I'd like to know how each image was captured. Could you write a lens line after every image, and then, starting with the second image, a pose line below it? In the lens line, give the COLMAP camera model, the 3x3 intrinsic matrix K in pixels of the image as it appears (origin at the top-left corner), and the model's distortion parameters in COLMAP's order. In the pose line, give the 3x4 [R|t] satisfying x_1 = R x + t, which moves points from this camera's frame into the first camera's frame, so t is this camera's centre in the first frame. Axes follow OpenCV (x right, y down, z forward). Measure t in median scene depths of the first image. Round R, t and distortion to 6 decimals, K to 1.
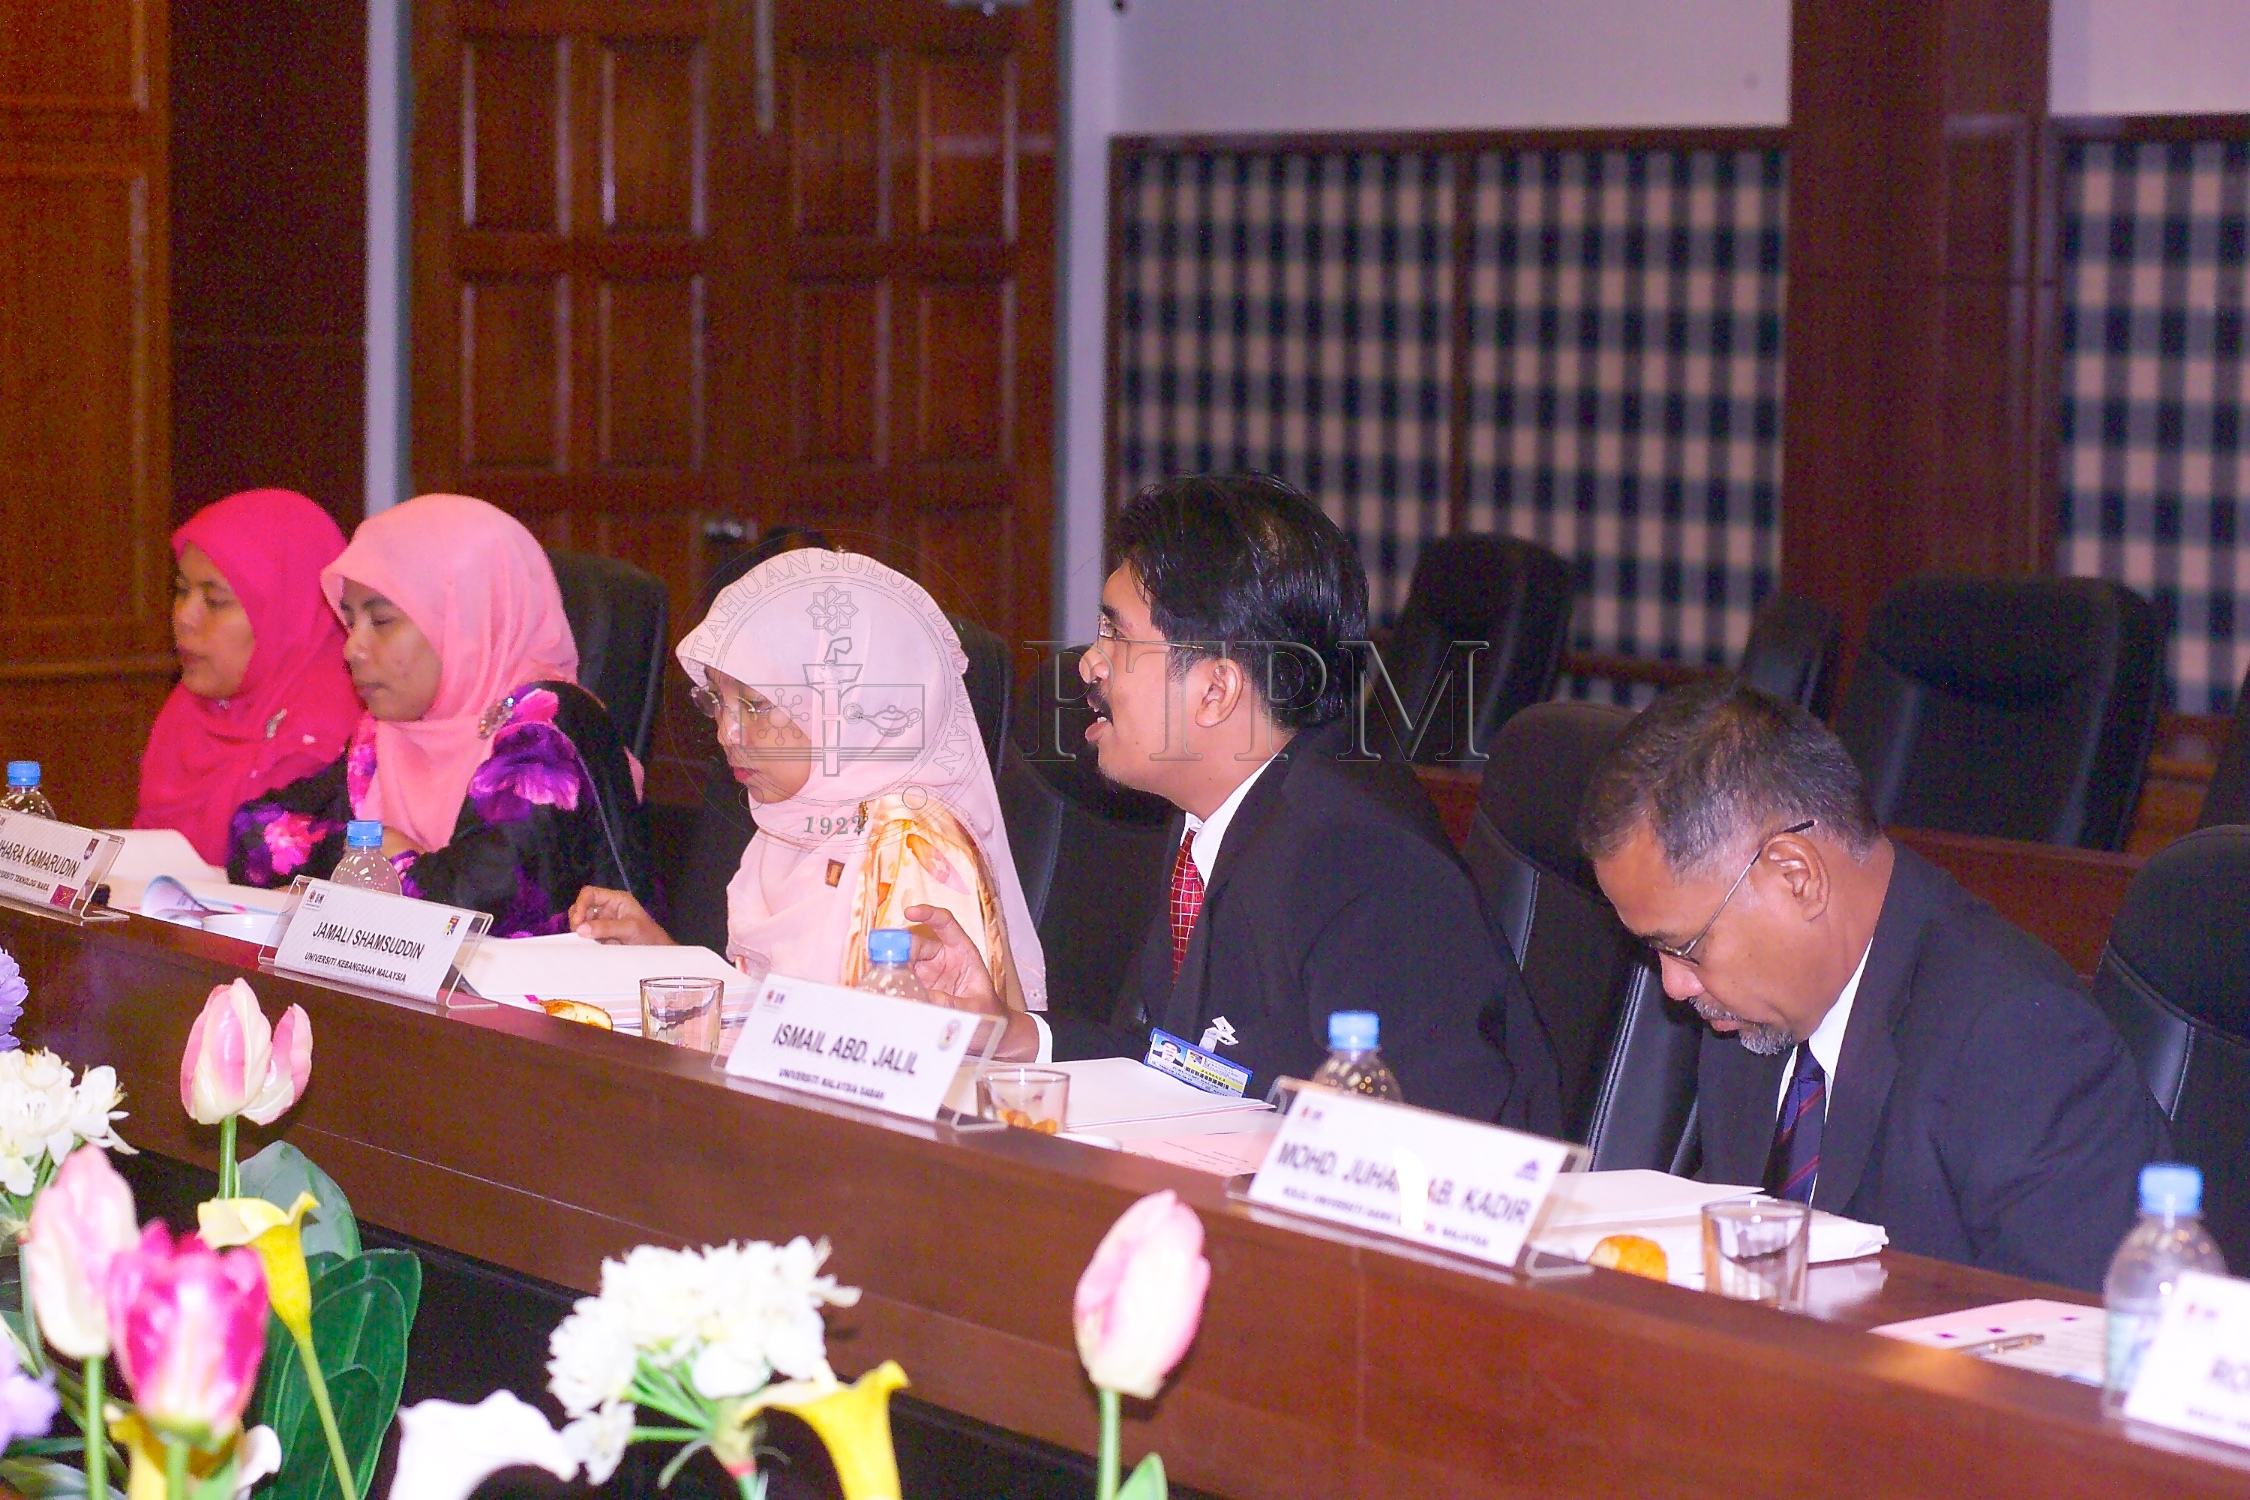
lens RADIAL K [[6107.1, 0, 1125.6], [0, 6107.1, 744.6], [0, 0, 1]] dist [0.100388, 0.000000]
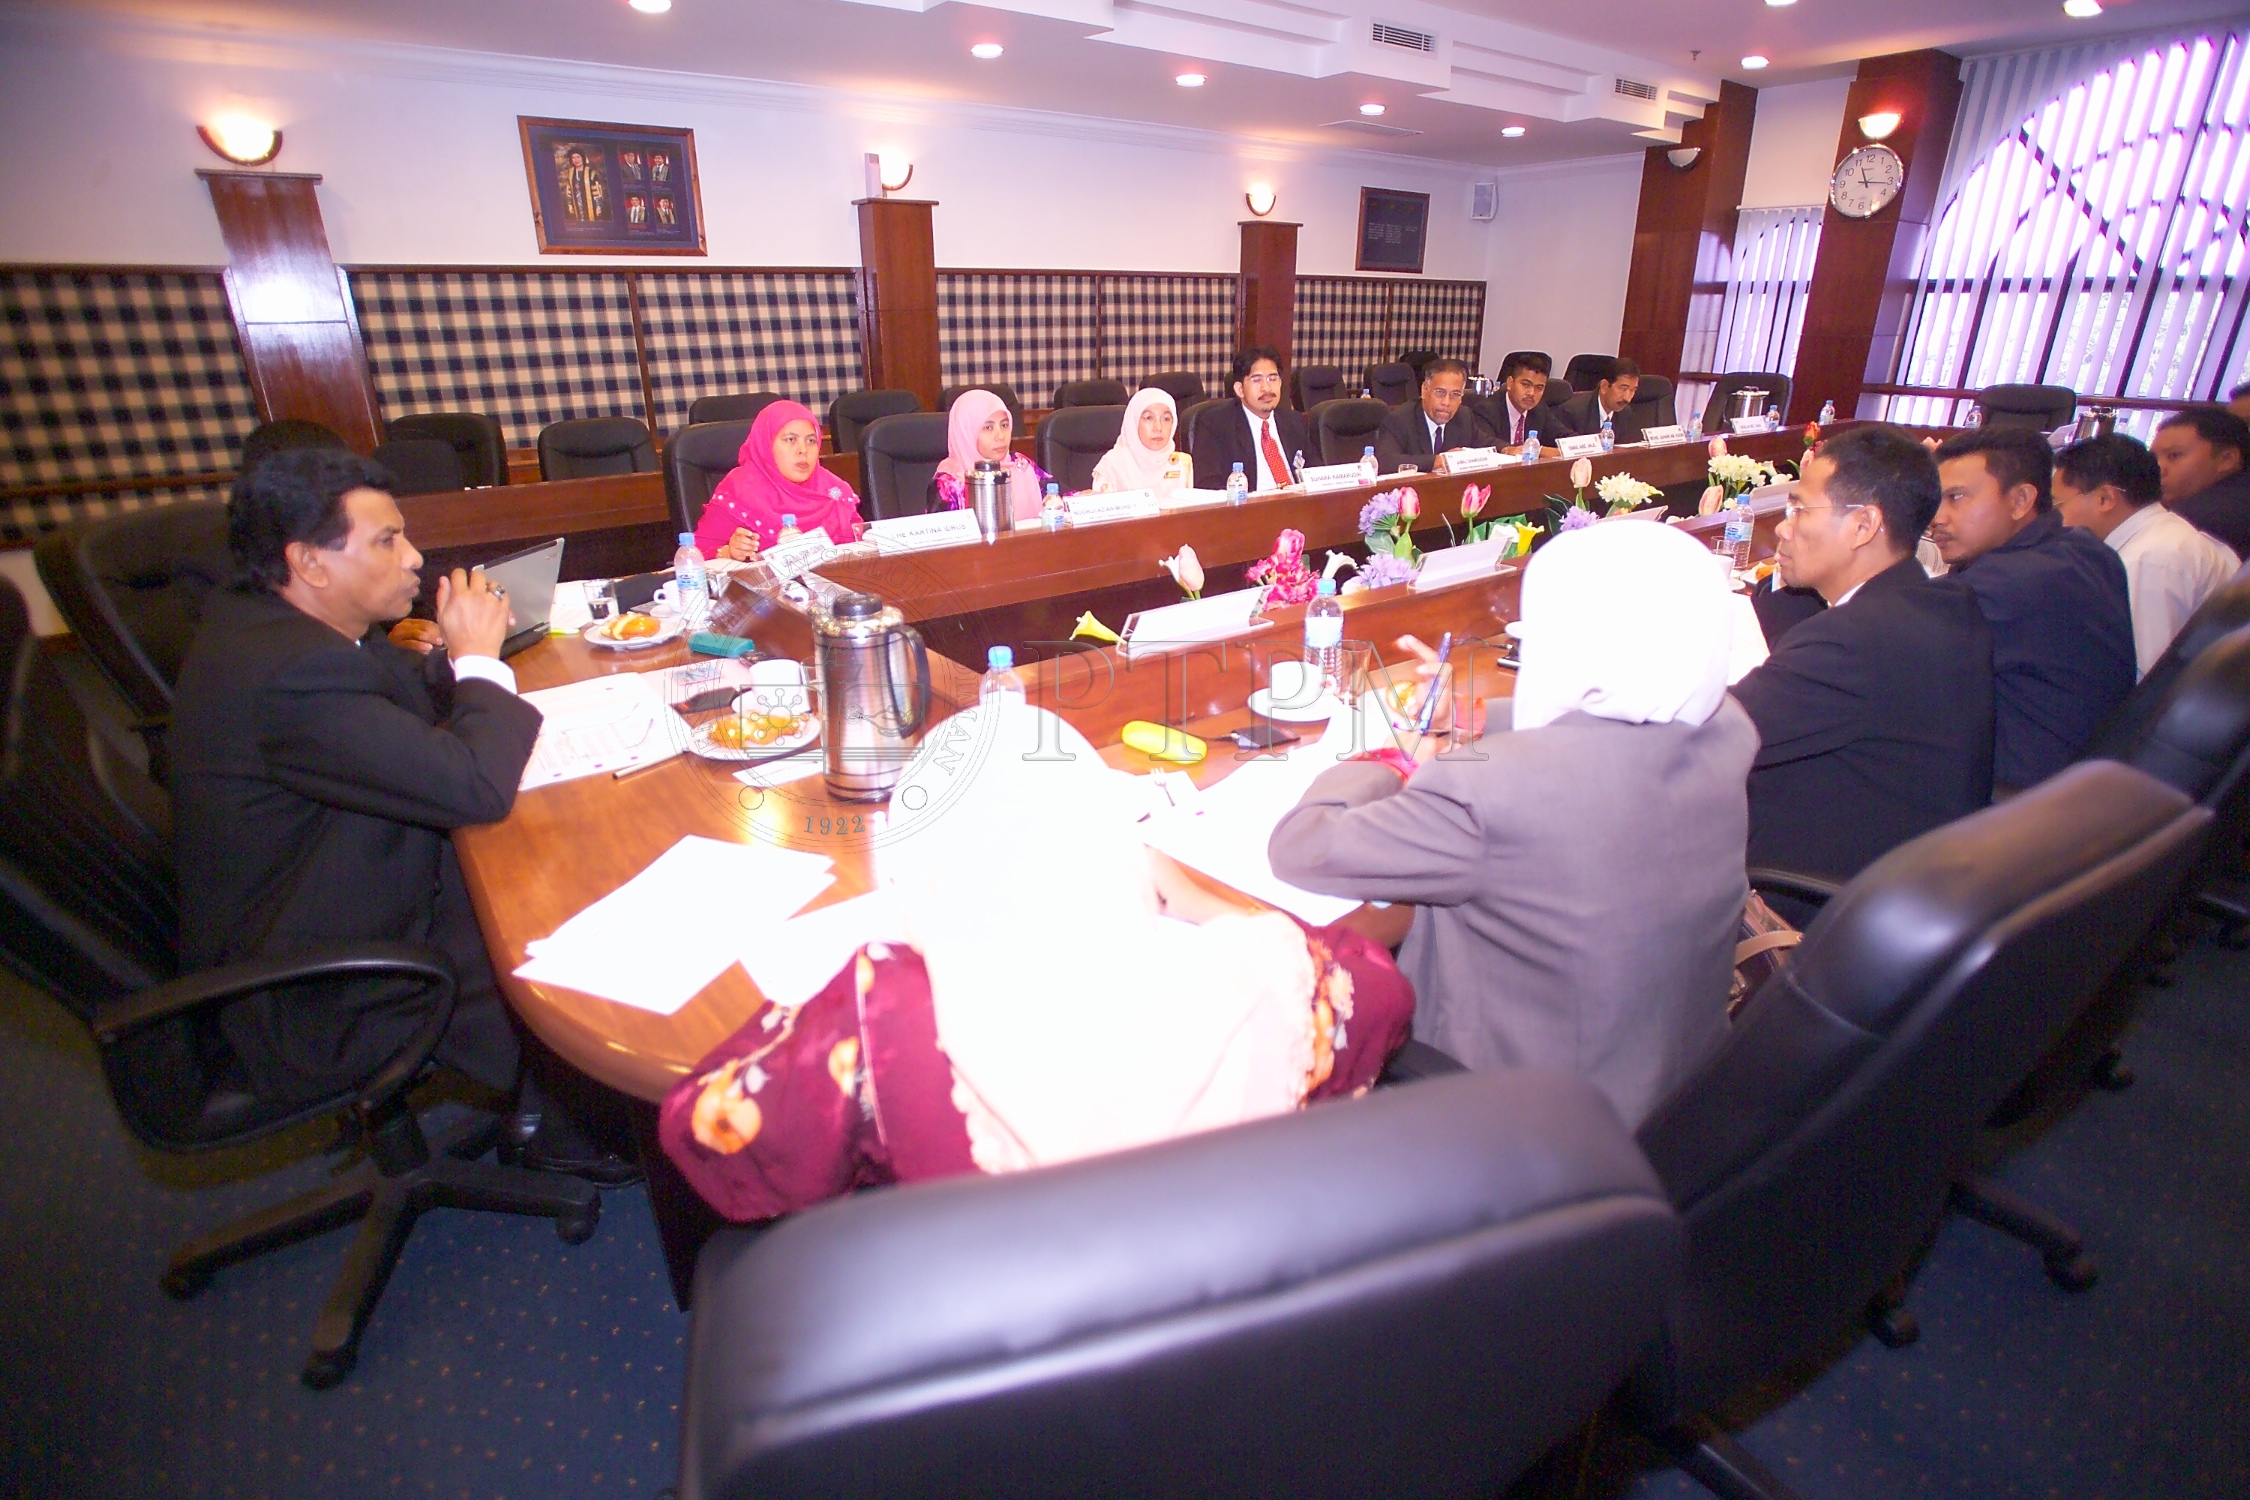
lens RADIAL K [[1060.7, 0, 1137.1], [0, 1060.7, 768.5], [0, 0, 1]] dist [-0.034084, 0.001725]
pose [[-0.077965, -0.405433, 0.910794, -0.670276], [0.082474, 0.907821, 0.411169, -0.081366], [-0.993539, 0.107173, -0.037340, 0.990506]]
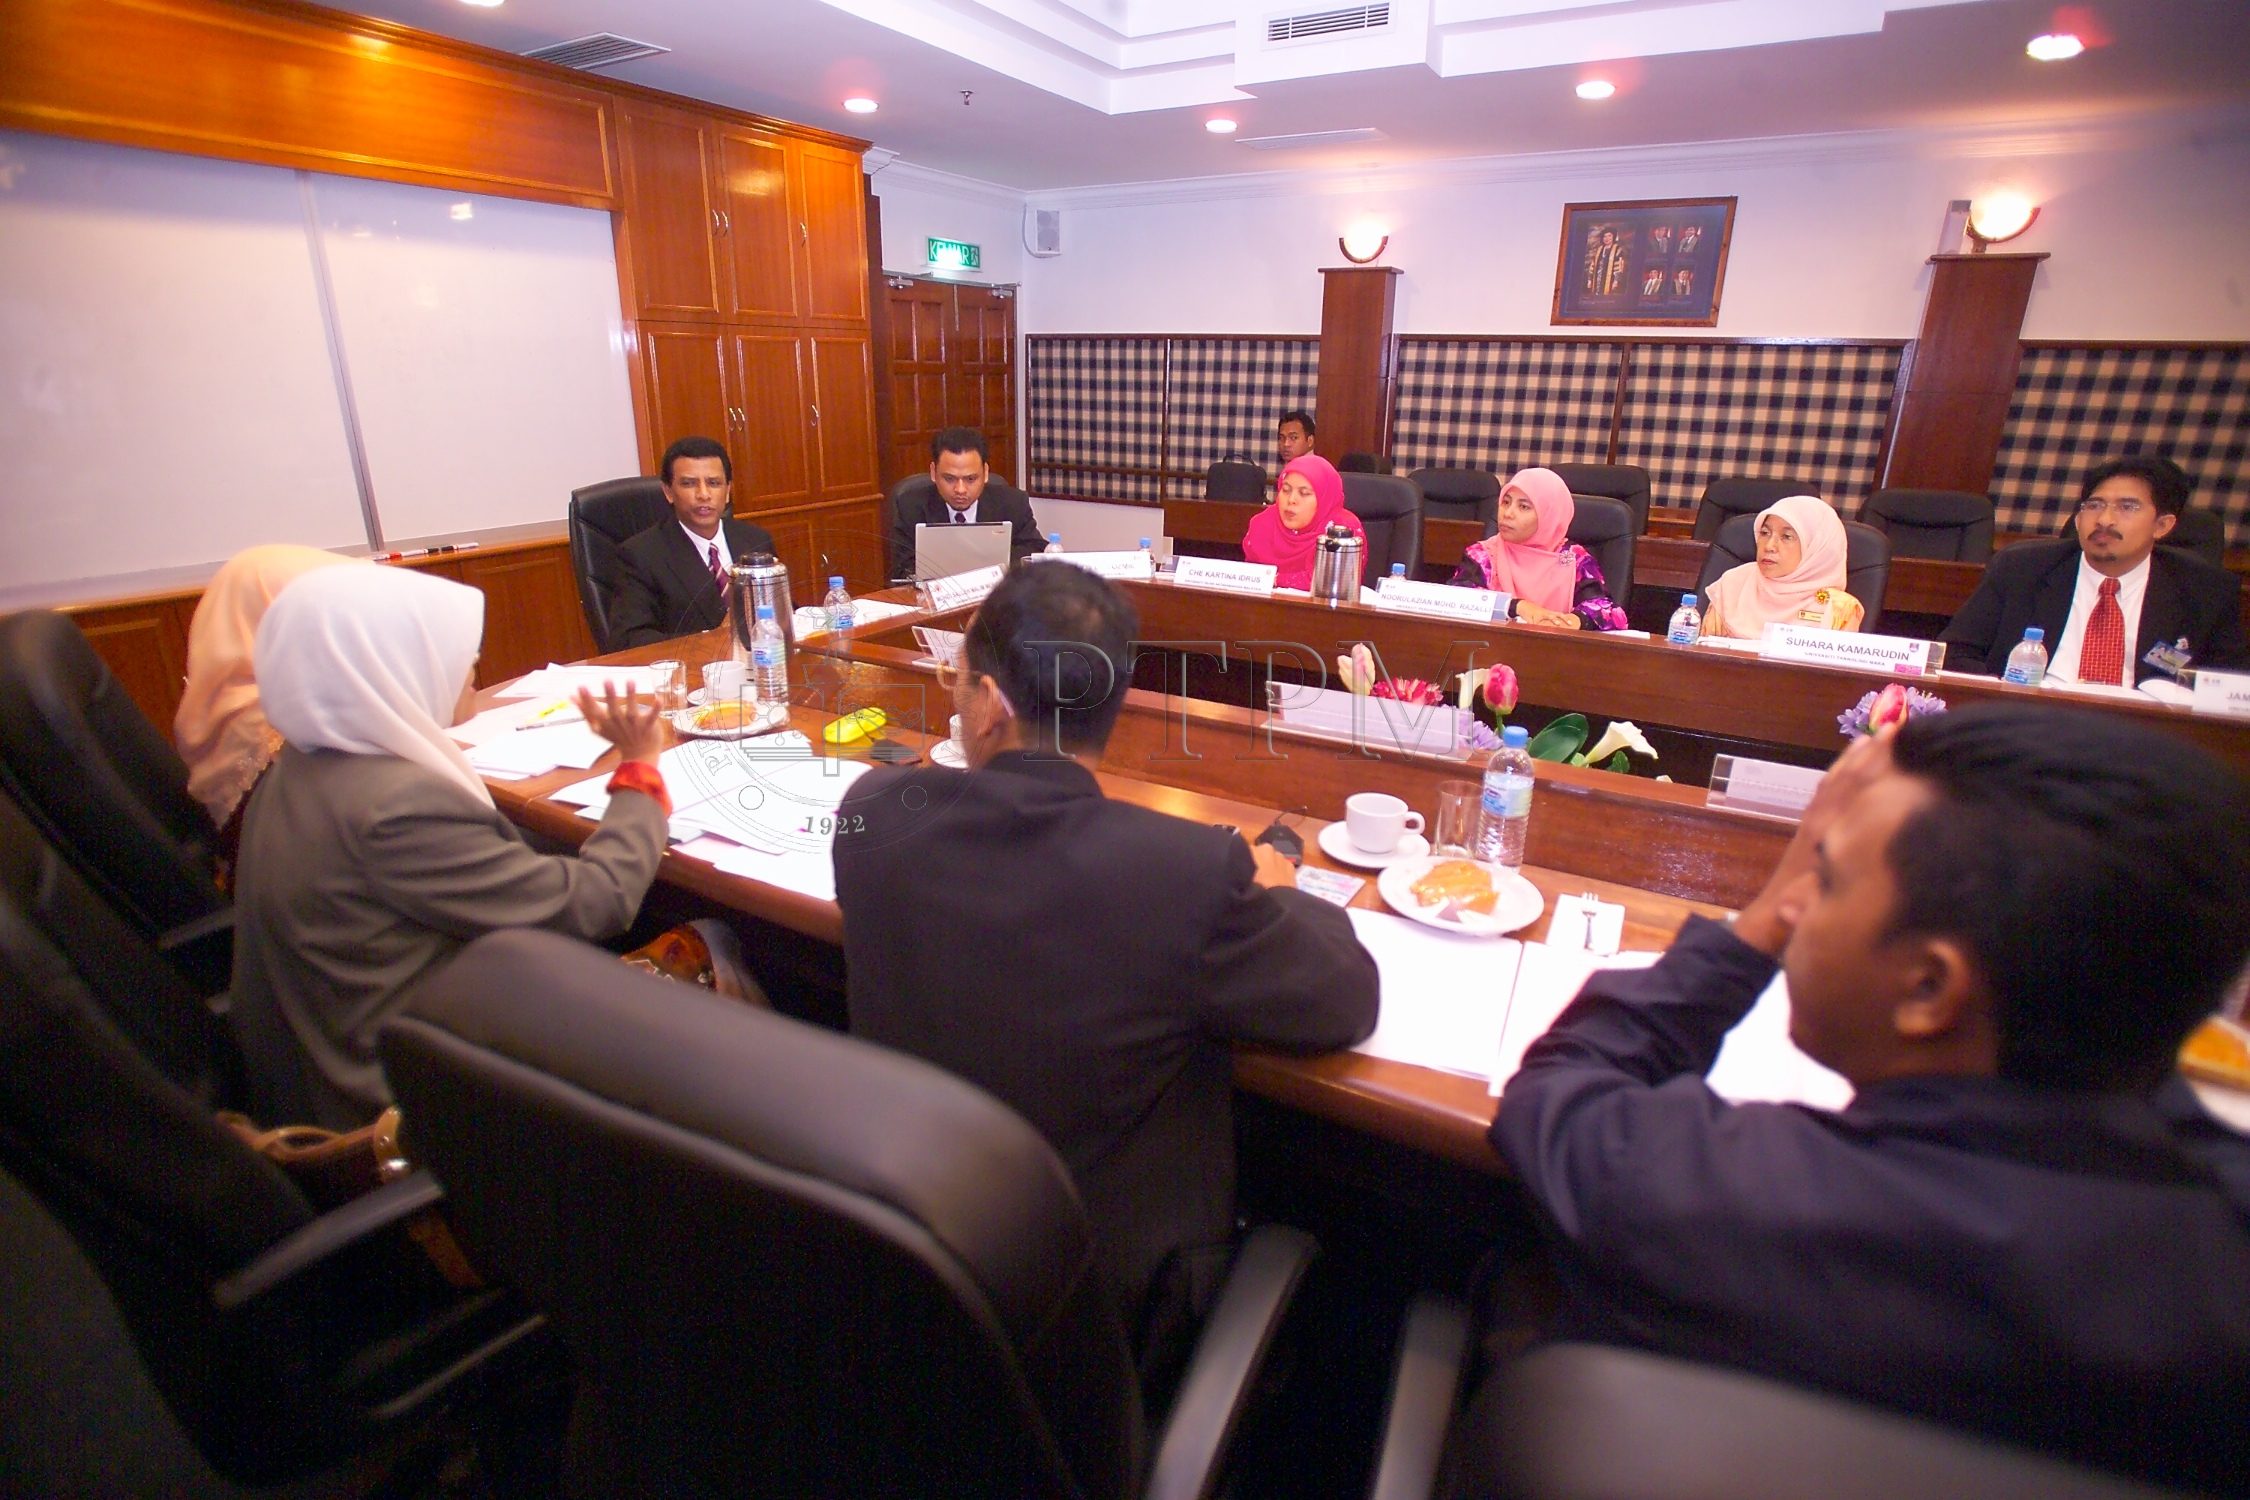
lens RADIAL K [[1060.7, 0, 1139.4], [0, 1060.7, 755.3], [0, 0, 1]] dist [-0.034084, 0.001725]
pose [[0.886906, -0.152289, 0.436126, -0.356546], [0.028741, 0.960460, 0.276931, -0.037334], [-0.461055, -0.233077, 0.856214, 0.468573]]
